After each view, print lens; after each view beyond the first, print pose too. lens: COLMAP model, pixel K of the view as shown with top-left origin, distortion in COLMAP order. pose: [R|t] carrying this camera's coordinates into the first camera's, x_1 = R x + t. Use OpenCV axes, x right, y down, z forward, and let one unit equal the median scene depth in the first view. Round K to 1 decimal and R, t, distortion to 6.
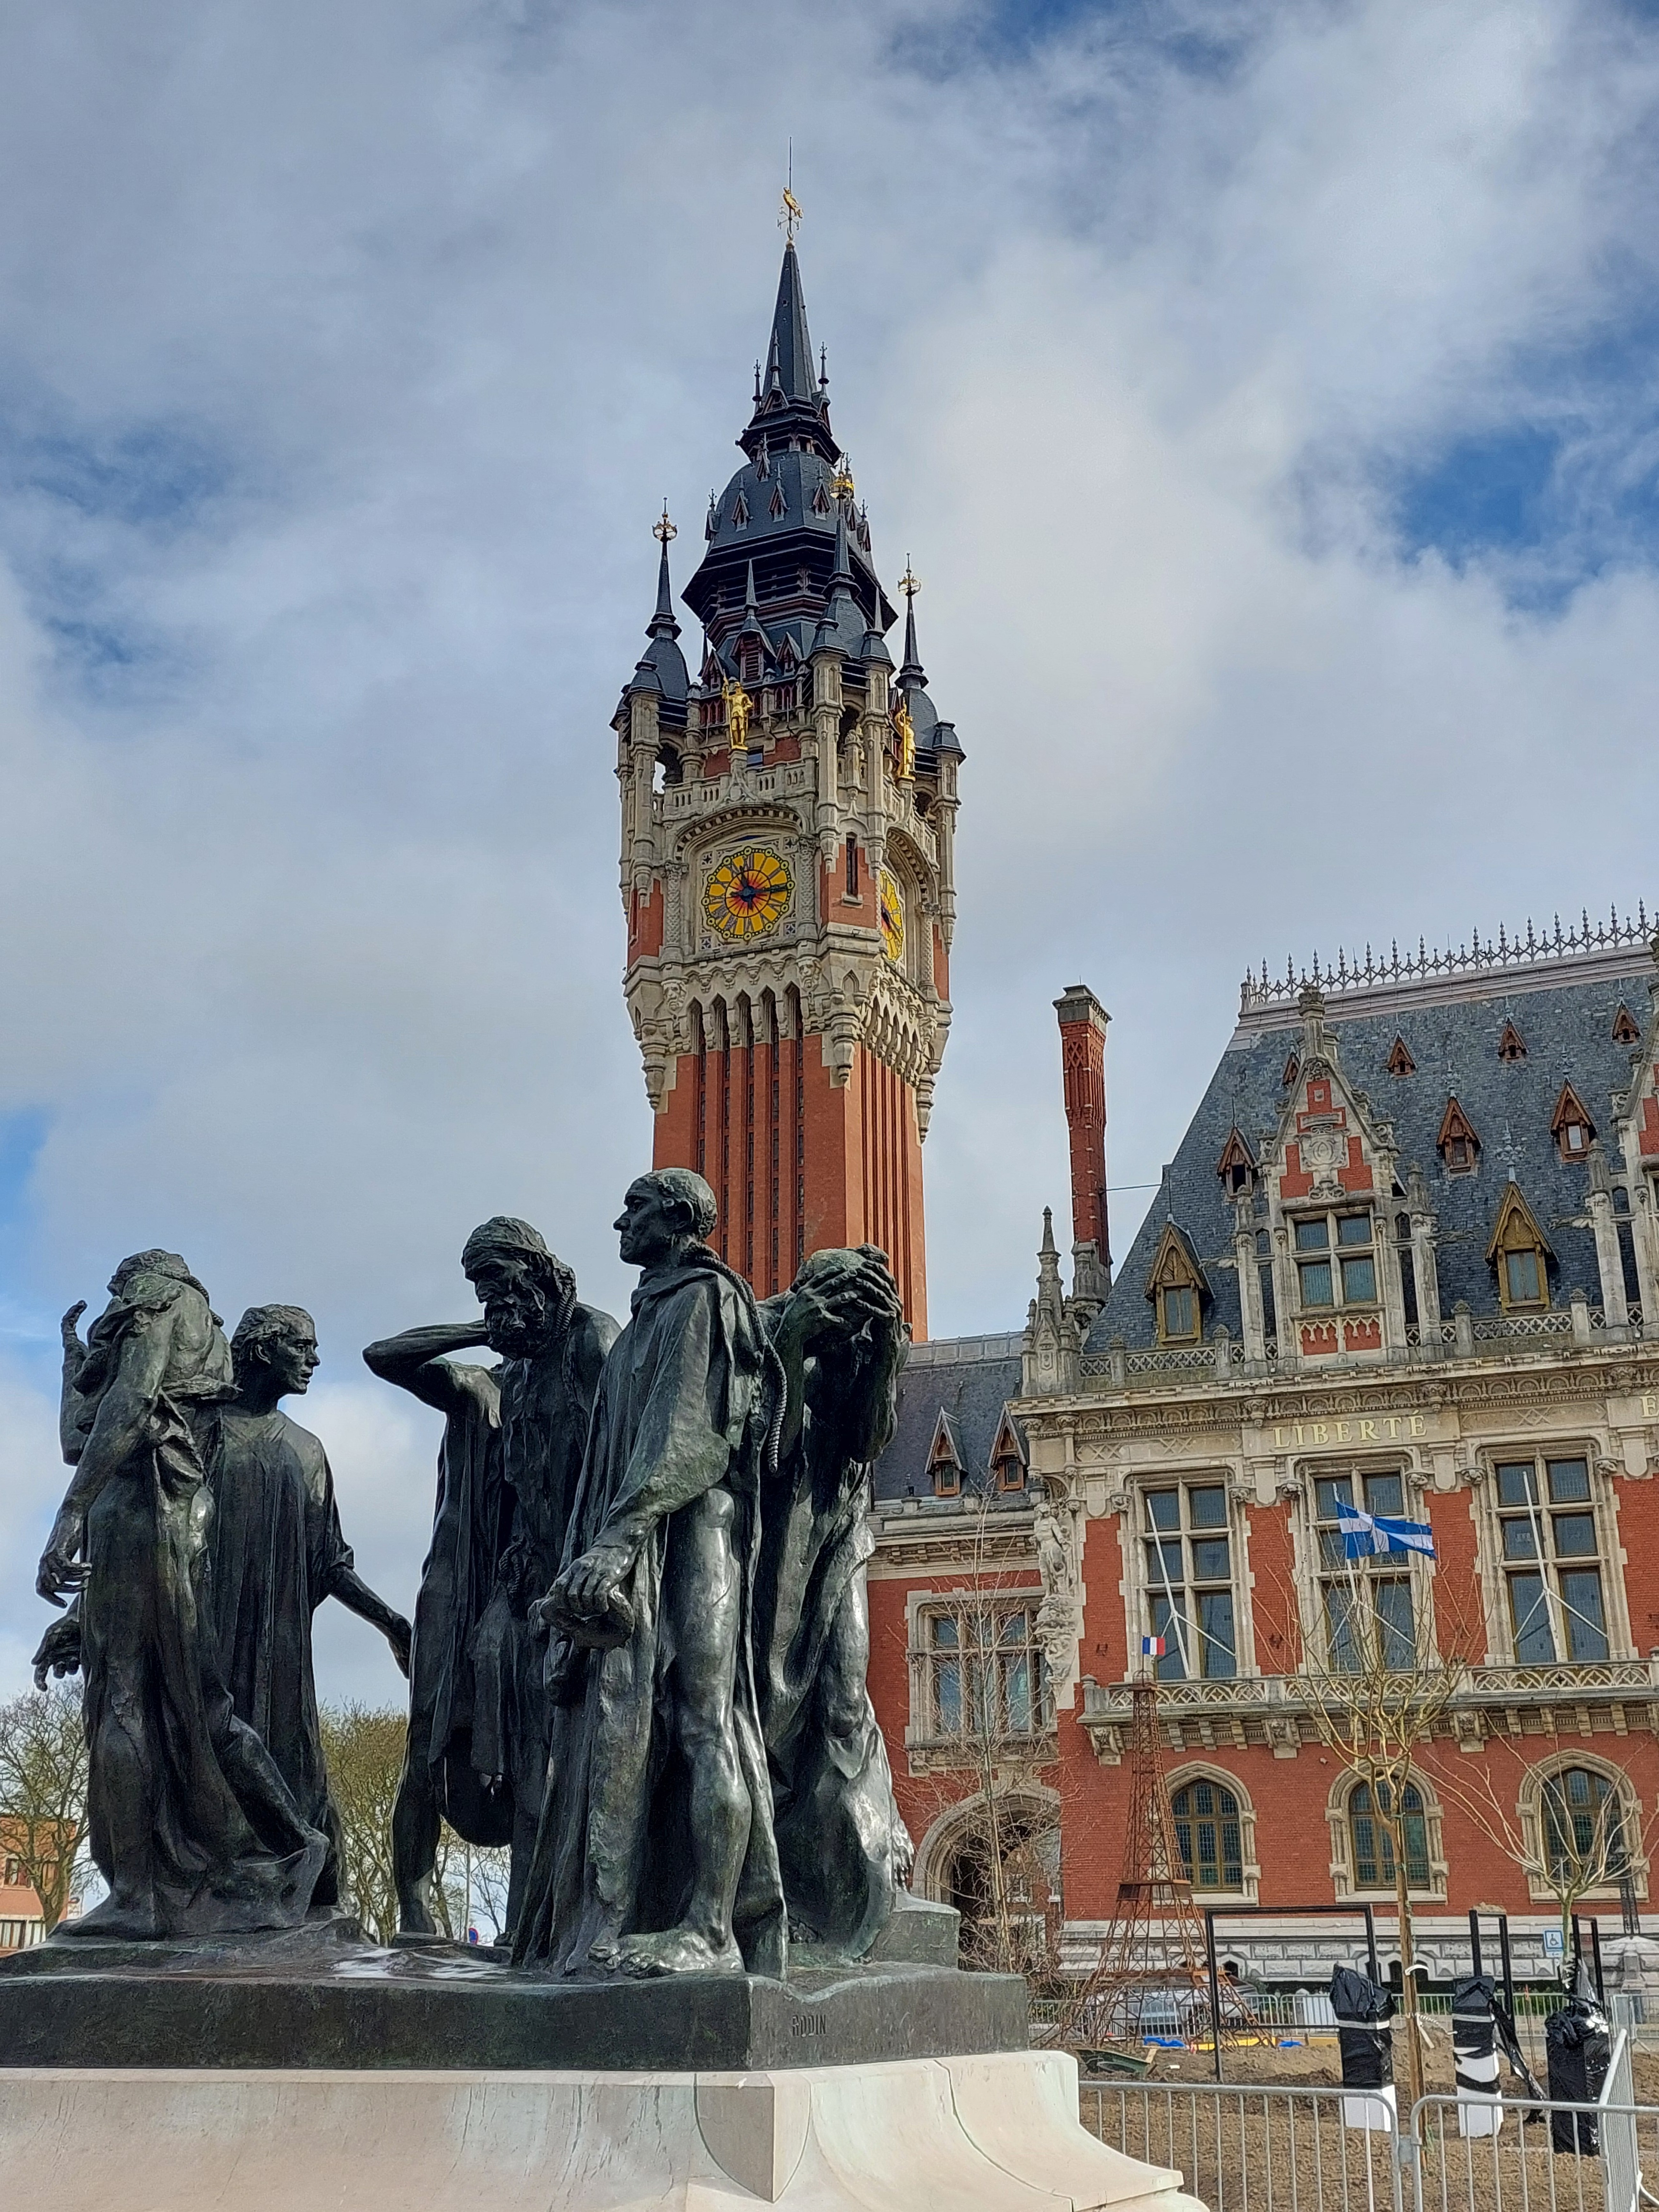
lens RADIAL K [[2432.5, 0, 848.6], [0, 2432.5, 1094.9], [0, 0, 1]] dist [0.120939, 0.000000]
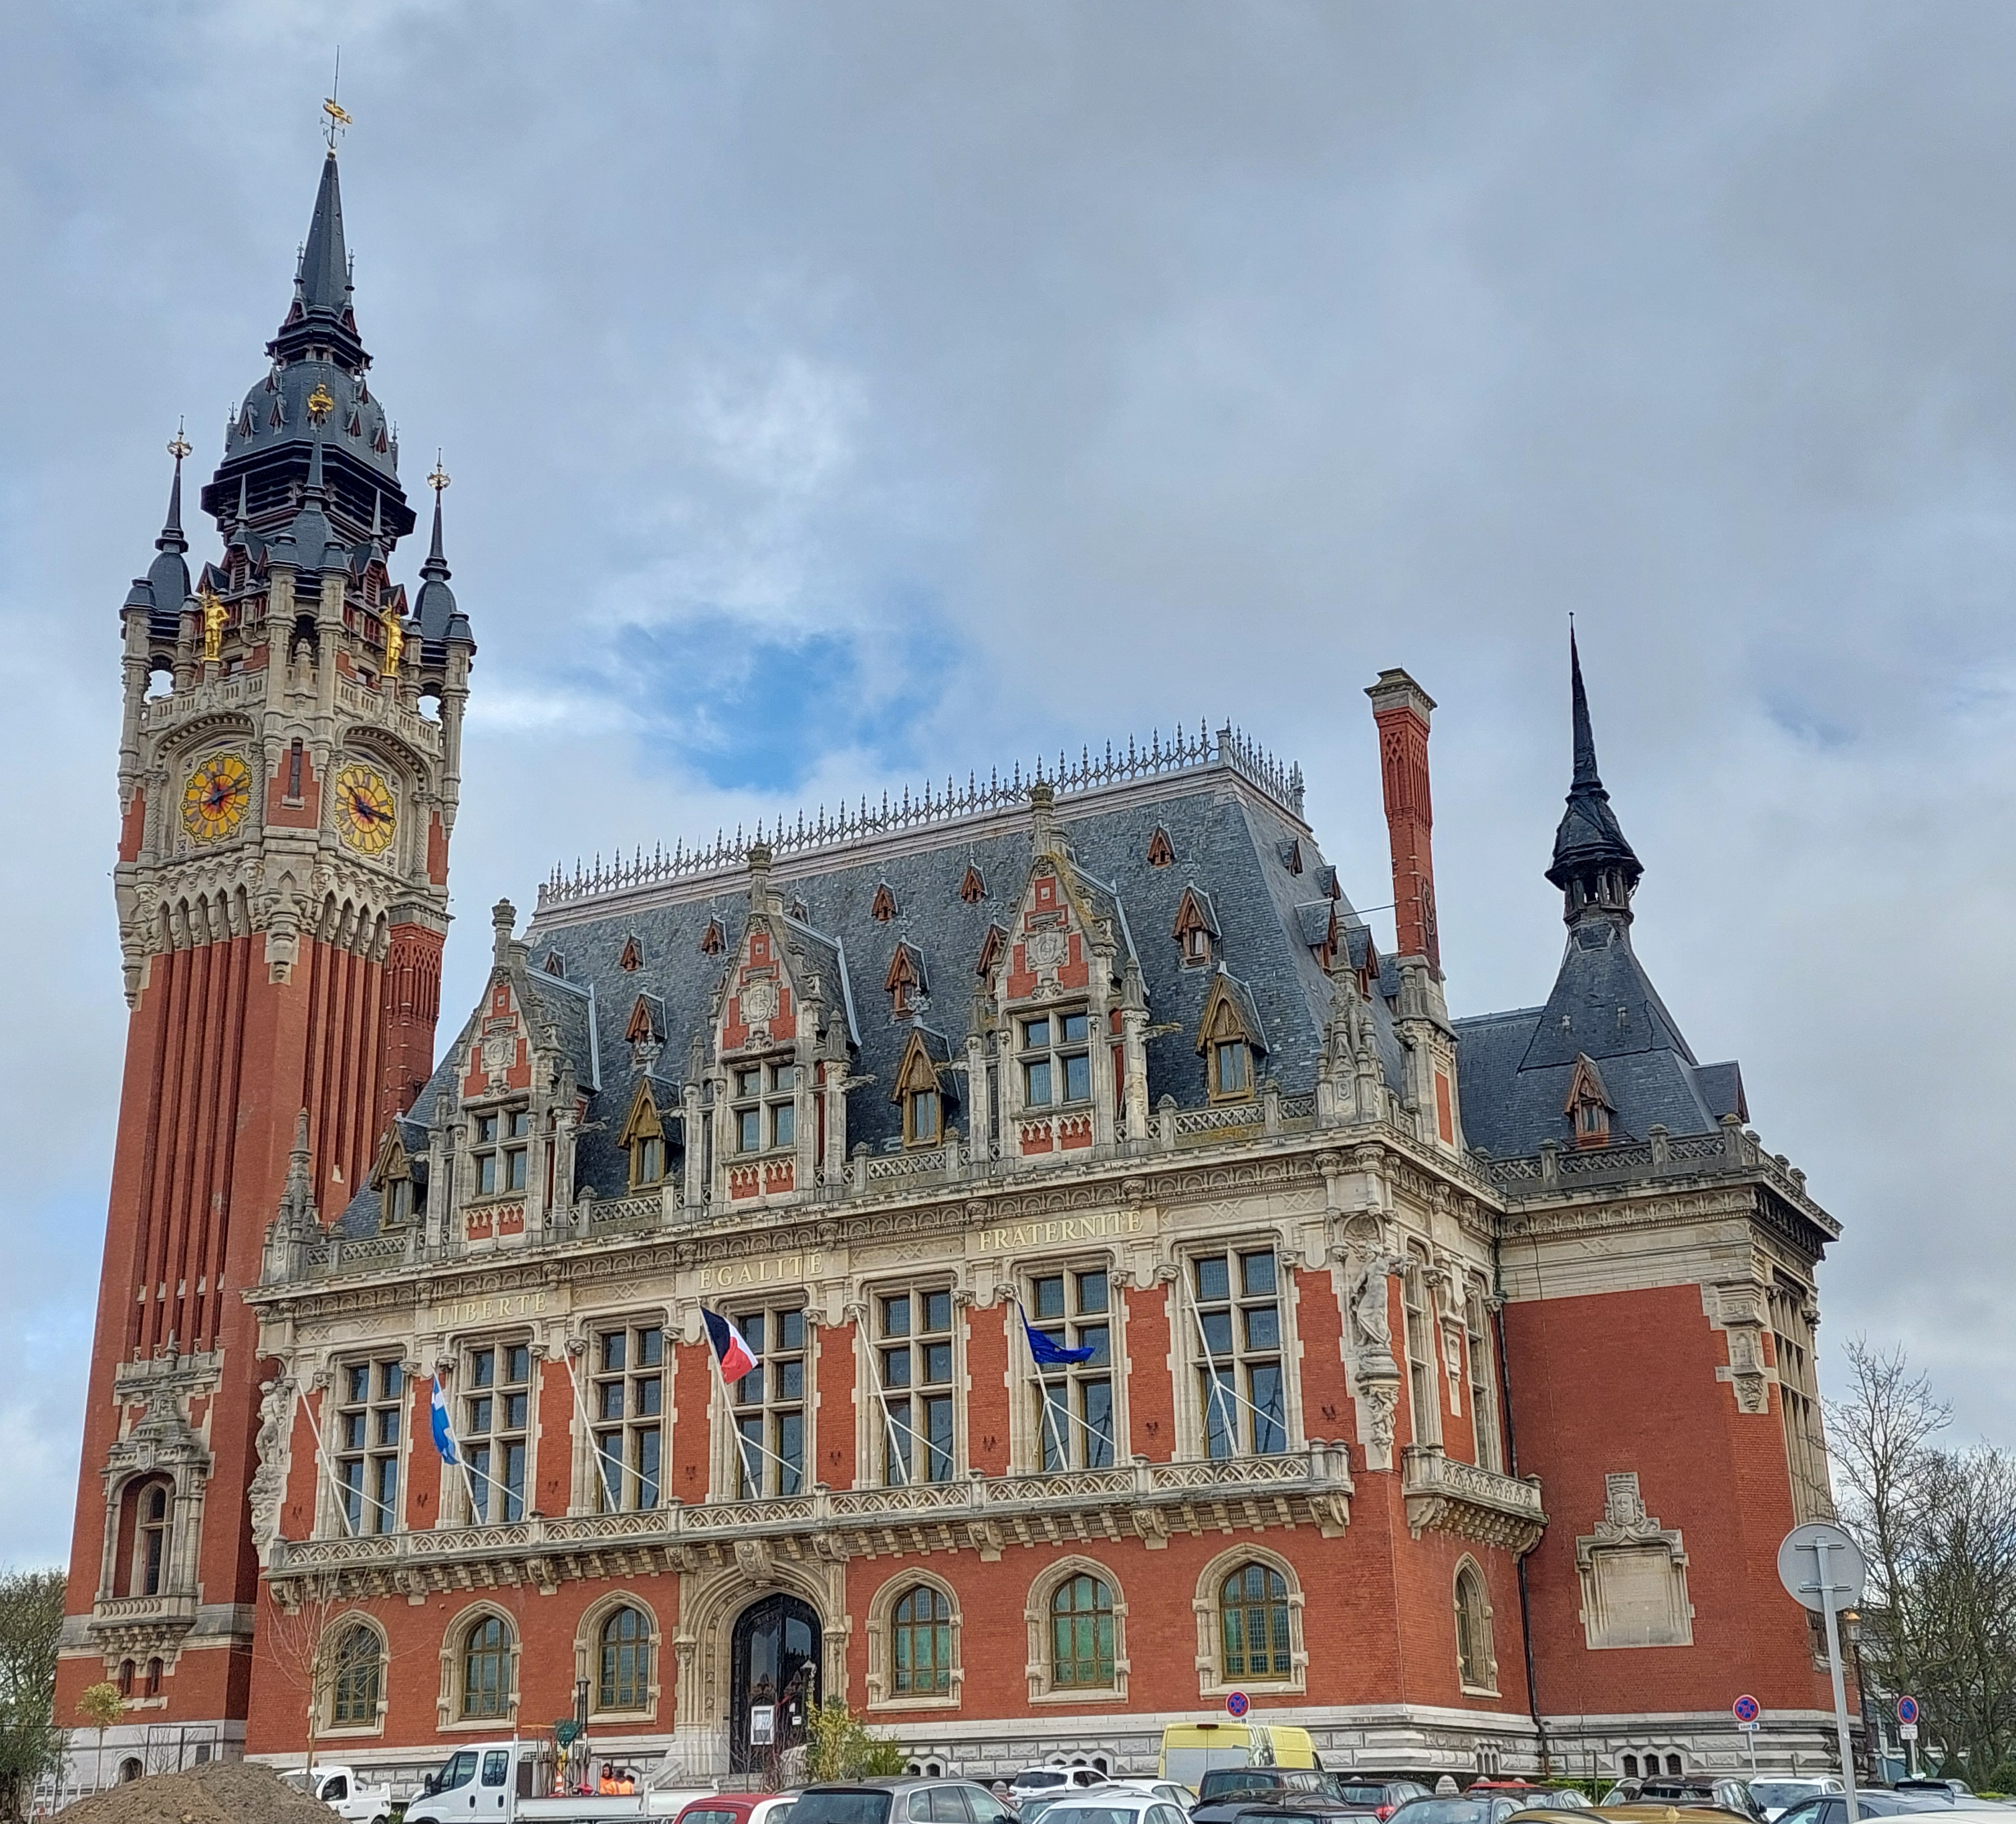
lens RADIAL K [[2659.9, 0, 986.2], [0, 2659.9, 909.7], [0, 0, 1]] dist [0.106060, 0.000000]
pose [[0.994687, -0.043064, -0.093509, 0.502965], [0.044708, 0.998879, 0.015560, -0.047405], [0.092734, -0.019658, 0.995497, -0.164378]]
